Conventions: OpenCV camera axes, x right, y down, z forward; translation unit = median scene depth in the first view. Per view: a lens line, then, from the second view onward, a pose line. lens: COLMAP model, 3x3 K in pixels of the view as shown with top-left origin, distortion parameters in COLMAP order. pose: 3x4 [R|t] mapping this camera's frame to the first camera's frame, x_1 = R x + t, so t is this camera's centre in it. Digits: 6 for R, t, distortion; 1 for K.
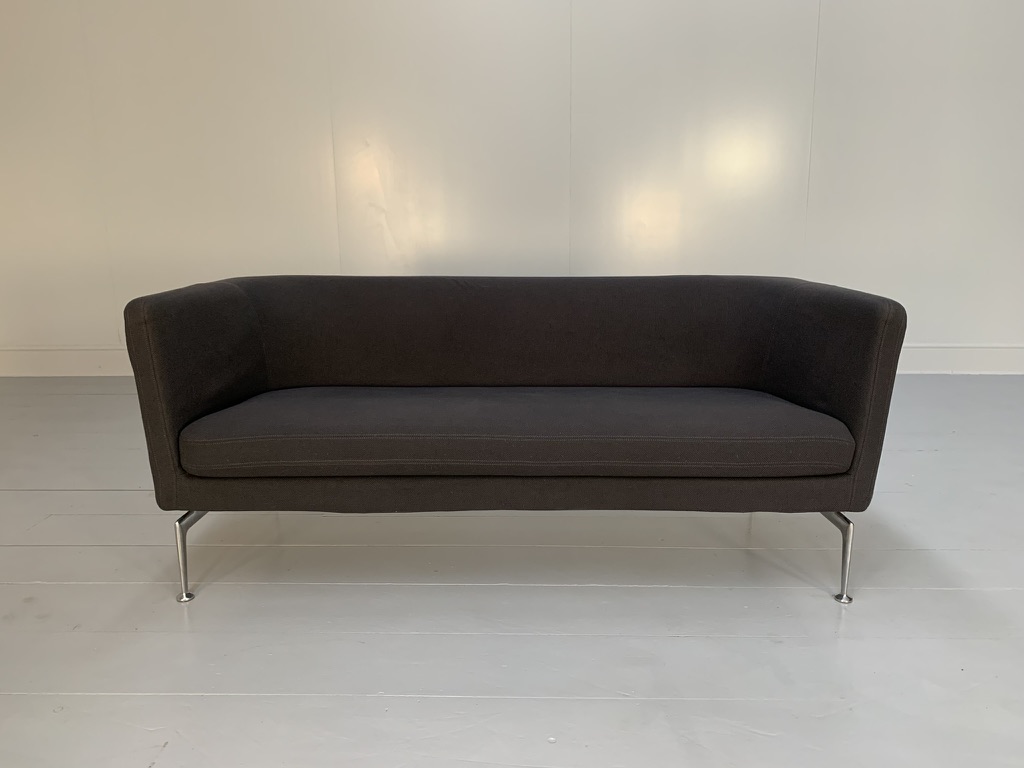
lens RADIAL K [[781.2, 0, 512.0], [0, 781.2, 384.0], [0, 0, 1]] dist [0.009400, 0.006277]
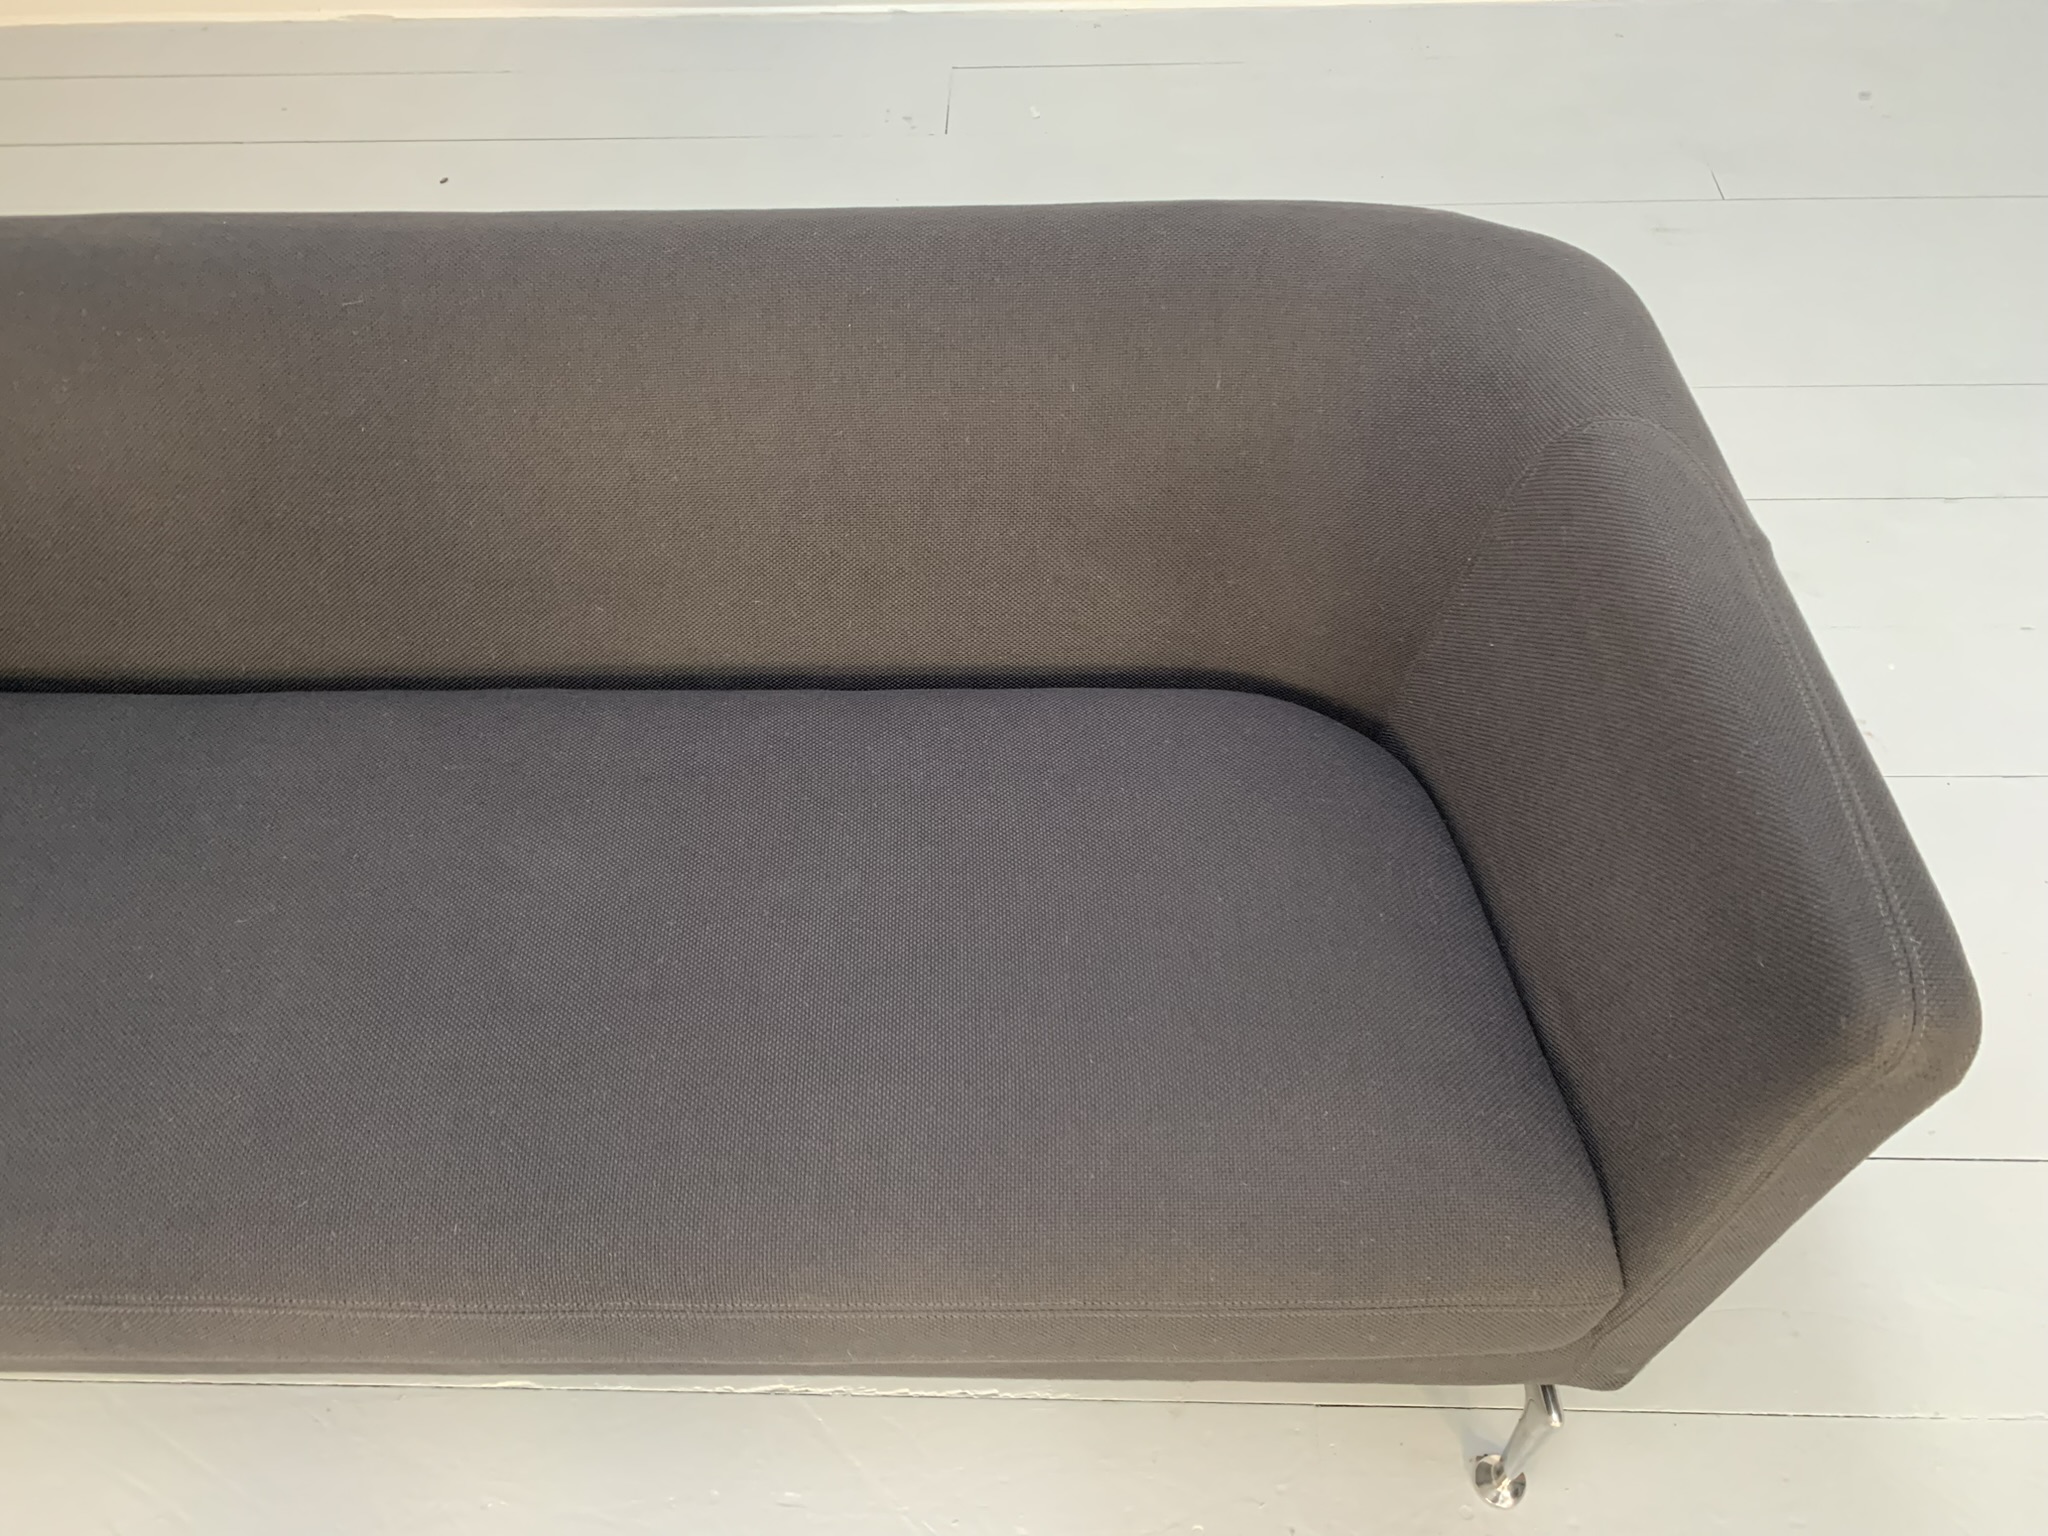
lens RADIAL K [[1562.5, 0, 1024.0], [0, 1562.5, 768.0], [0, 0, 1]] dist [0.009400, 0.006277]
pose [[0.999788, -0.006253, -0.019635, 0.235243], [0.016998, 0.788889, 0.614300, -0.391420], [0.011649, -0.614504, 0.788828, 0.660946]]
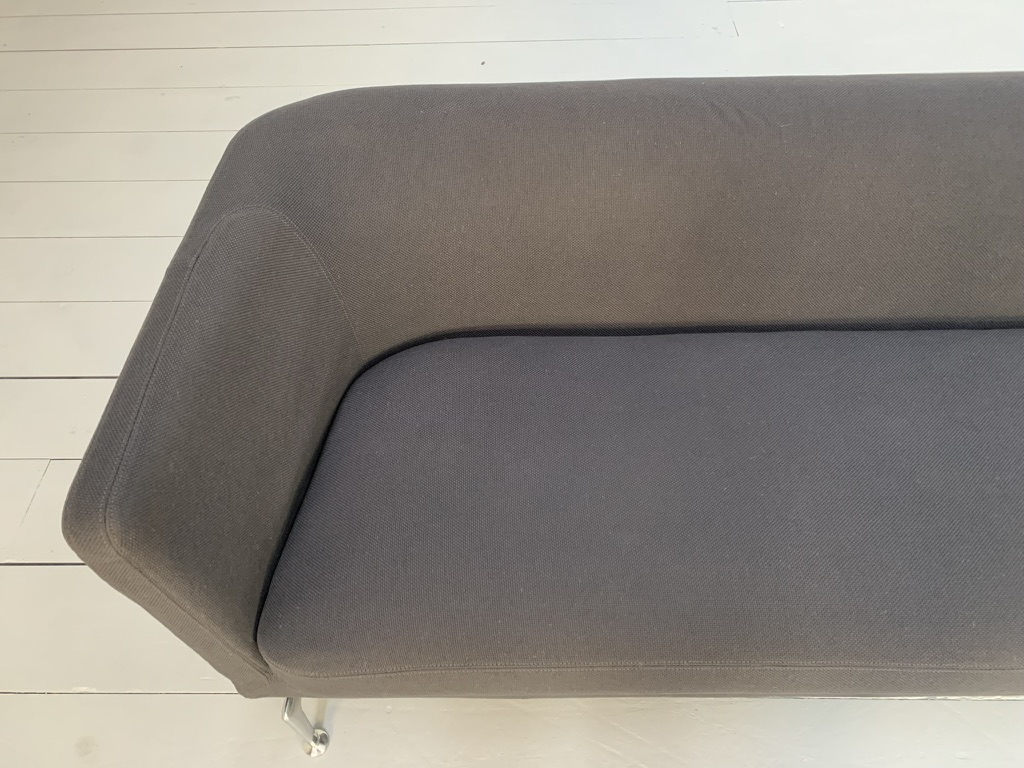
lens RADIAL K [[782.0, 0, 512.0], [0, 782.0, 384.0], [0, 0, 1]] dist [-0.002079, 0.001708]
pose [[0.999736, -0.015937, -0.016580, -0.240653], [0.022847, 0.770774, 0.636699, -0.383065], [0.002632, -0.636909, 0.770935, 0.696759]]
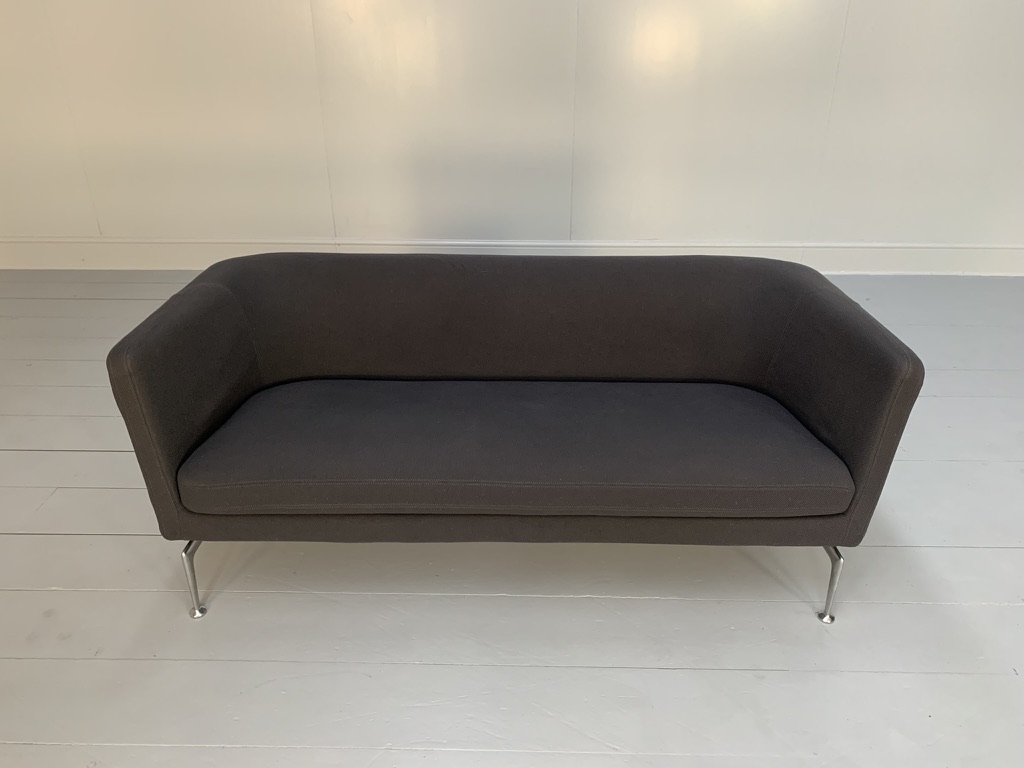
lens RADIAL K [[775.0, 0, 513.1], [0, 775.0, 373.5], [0, 0, 1]] dist [0.009858, -0.001190]
pose [[0.999967, 0.006923, 0.004147, -0.003083], [-0.007744, 0.967753, 0.251782, -0.304863], [-0.002270, -0.251806, 0.967775, 0.076685]]
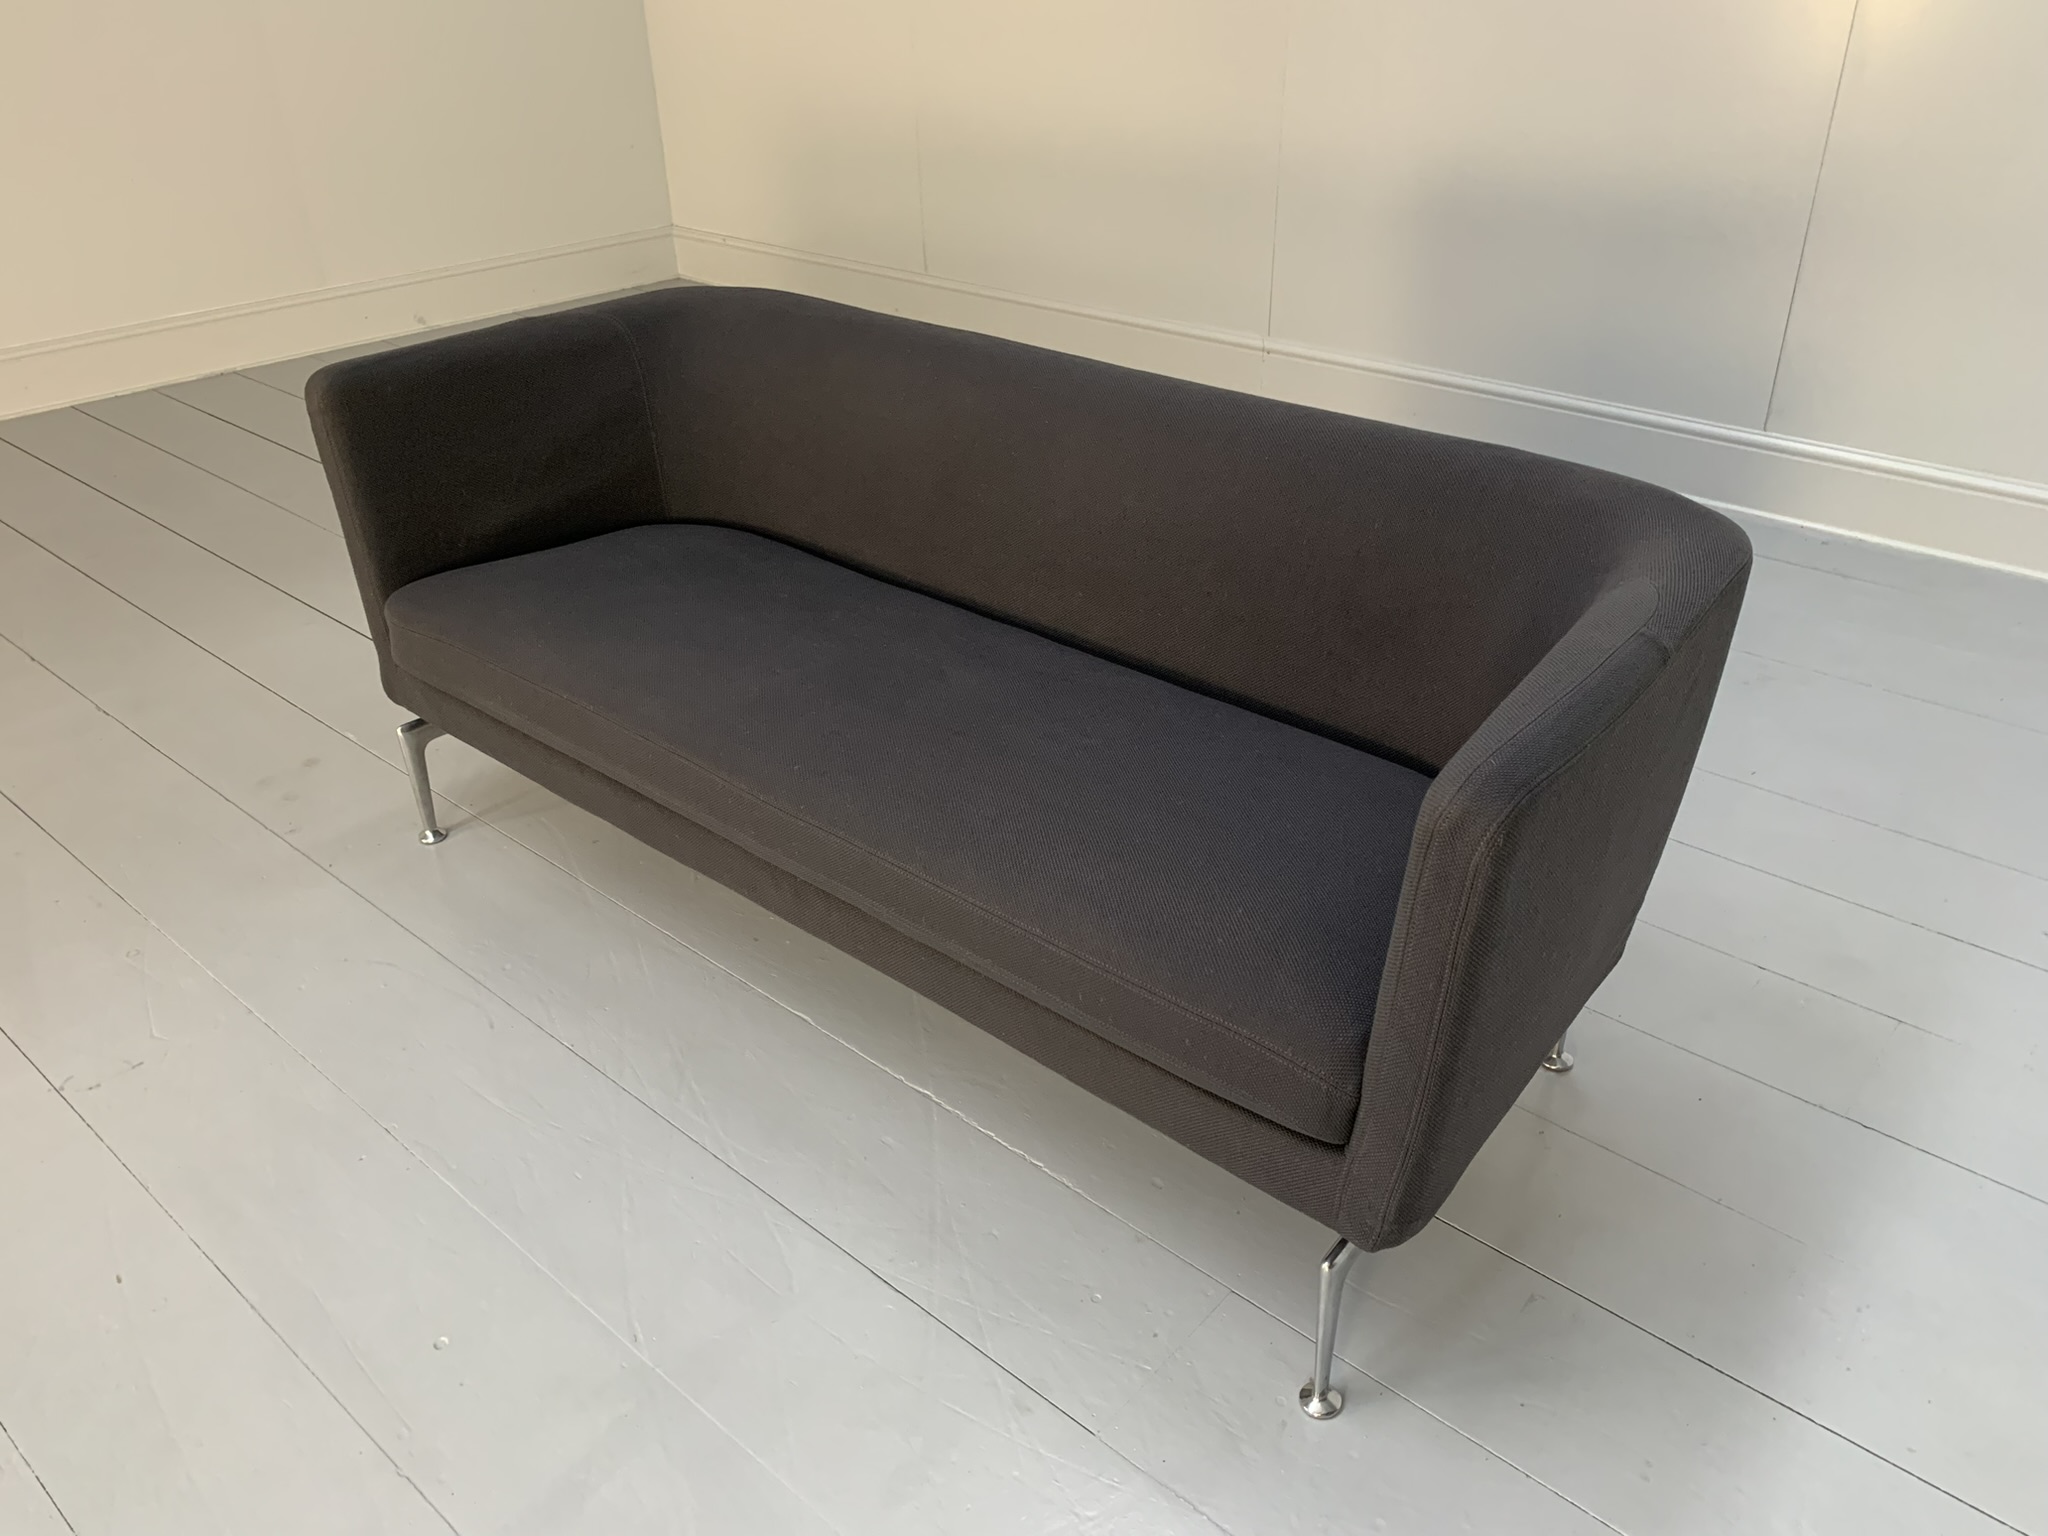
lens RADIAL K [[1550.0, 0, 1026.2], [0, 1550.0, 747.0], [0, 0, 1]] dist [0.009858, -0.001190]
pose [[0.764034, 0.313385, -0.563952, 0.662680], [-0.122427, 0.928647, 0.350182, -0.307163], [0.633454, -0.198508, 0.747884, 0.374576]]
